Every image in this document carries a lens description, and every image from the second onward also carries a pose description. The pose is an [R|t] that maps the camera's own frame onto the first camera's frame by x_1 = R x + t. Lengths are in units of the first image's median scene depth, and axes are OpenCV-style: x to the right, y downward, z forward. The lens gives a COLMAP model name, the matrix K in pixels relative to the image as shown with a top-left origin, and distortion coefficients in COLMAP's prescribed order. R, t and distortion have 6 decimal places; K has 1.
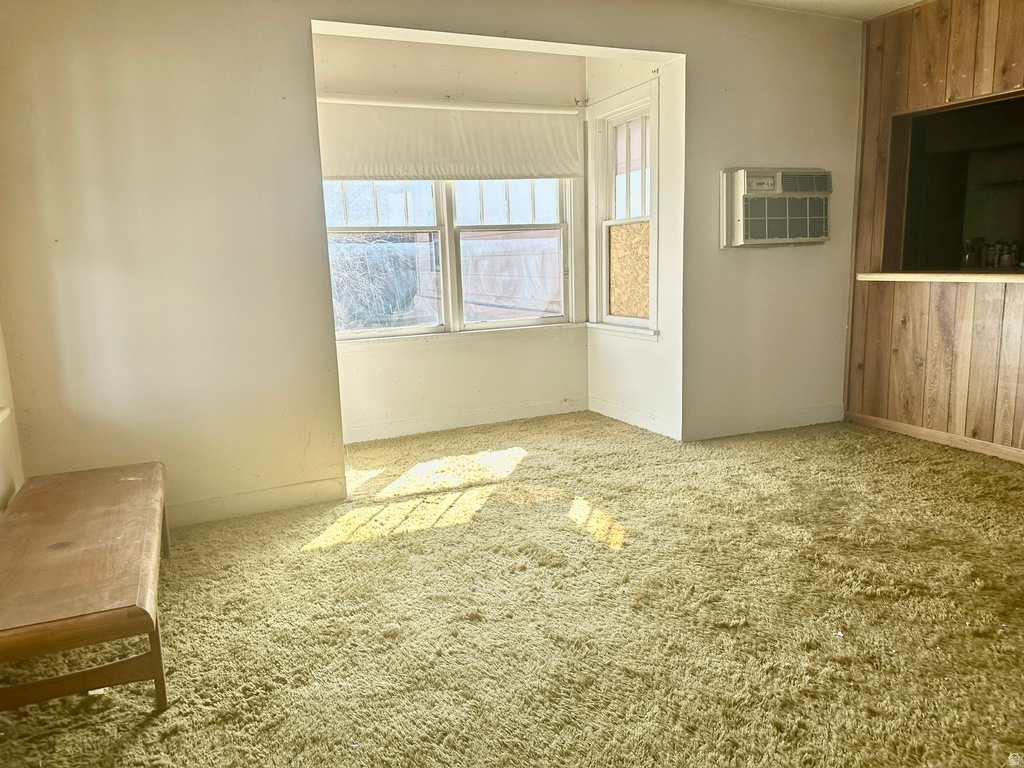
lens RADIAL K [[720.3, 0, 509.1], [0, 720.3, 380.7], [0, 0, 1]] dist [0.030259, 0.000600]
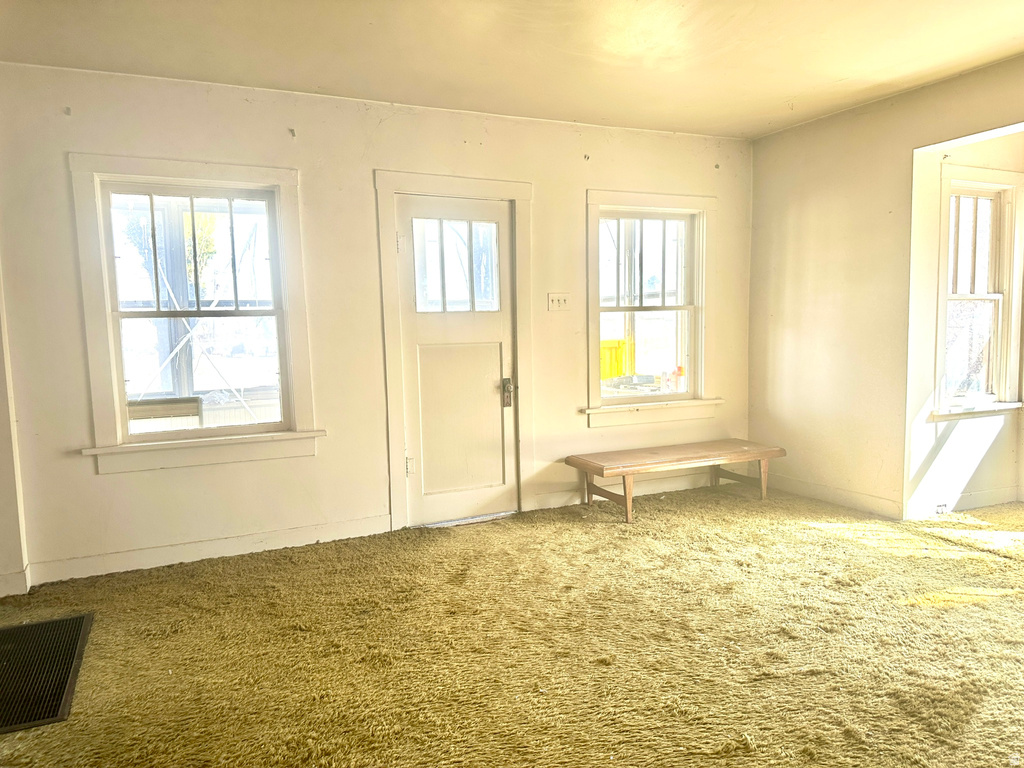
lens RADIAL K [[720.3, 0, 510.3], [0, 720.3, 387.1], [0, 0, 1]] dist [0.030259, 0.000600]
pose [[0.021845, 0.120872, -0.992428, 1.106119], [-0.154488, 0.981150, 0.116098, -0.117489], [0.987753, 0.150782, 0.040106, 0.293841]]
